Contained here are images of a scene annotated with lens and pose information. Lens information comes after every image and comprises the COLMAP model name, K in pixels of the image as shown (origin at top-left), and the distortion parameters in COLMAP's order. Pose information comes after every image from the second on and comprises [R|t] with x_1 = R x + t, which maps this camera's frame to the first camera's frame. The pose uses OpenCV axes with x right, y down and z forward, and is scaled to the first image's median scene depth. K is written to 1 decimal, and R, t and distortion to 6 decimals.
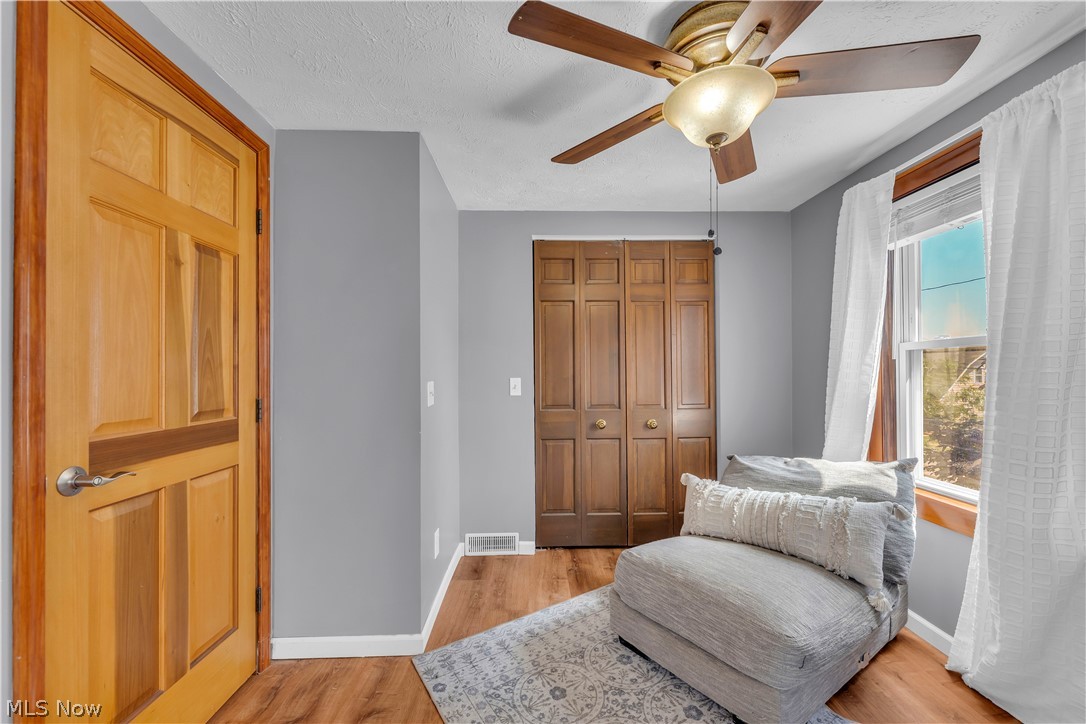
lens RADIAL K [[448.1, 0, 540.2], [0, 448.1, 371.0], [0, 0, 1]] dist [0.000154, -0.000012]
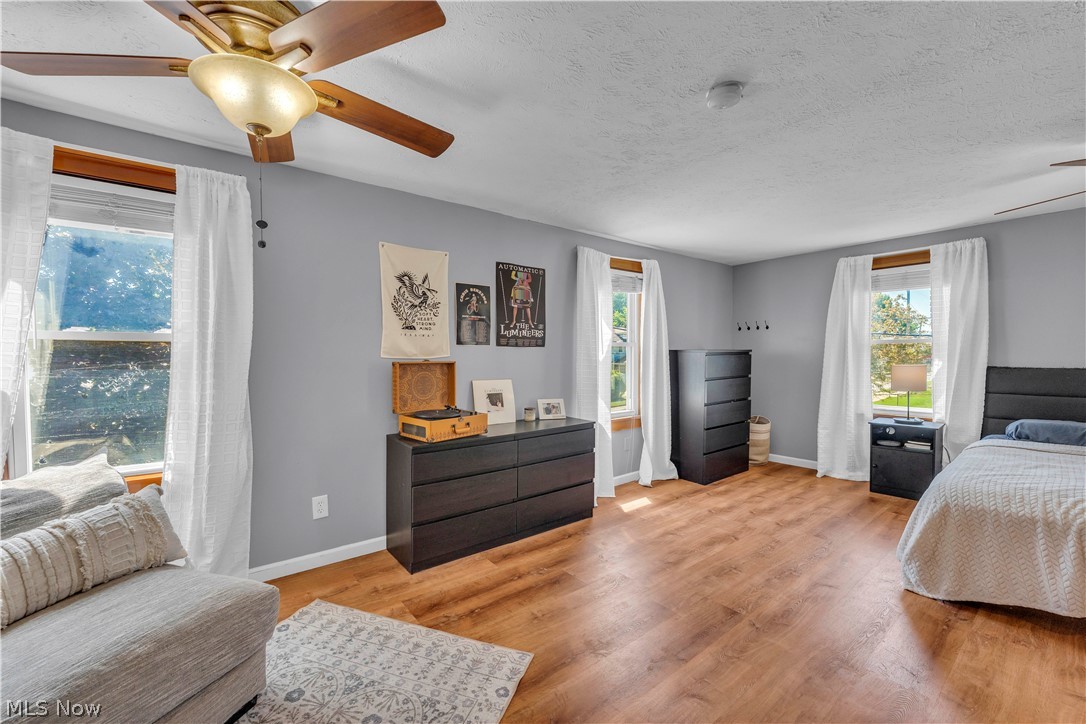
lens RADIAL K [[441.4, 0, 534.0], [0, 441.4, 368.1], [0, 0, 1]] dist [-0.000492, -0.000162]
pose [[-0.602594, -0.018767, 0.797827, -0.508596], [0.001275, 0.999700, 0.024478, -0.010516], [-0.798047, 0.015768, -0.602389, 0.742355]]
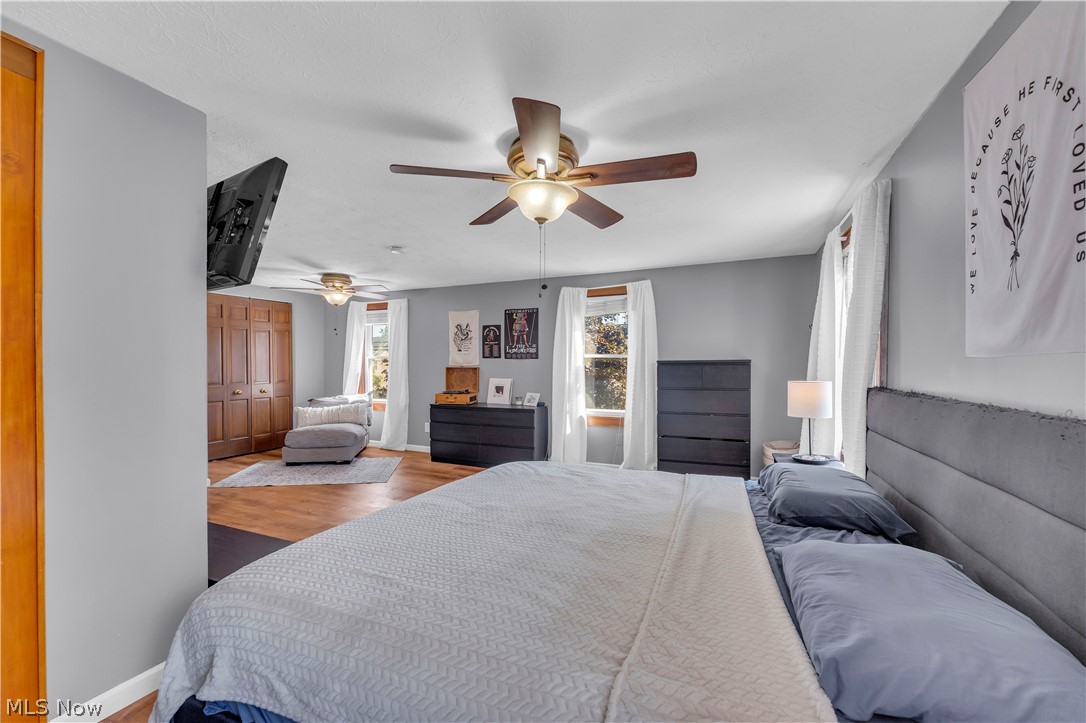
lens RADIAL K [[427.1, 0, 543.0], [0, 427.1, 361.5], [0, 0, 1]] dist [-0.000909, -0.000054]
pose [[0.415258, 0.007293, 0.909674, -1.440521], [-0.008228, 0.999957, -0.004260, -0.025005], [-0.909666, -0.005716, 0.415300, -1.393587]]
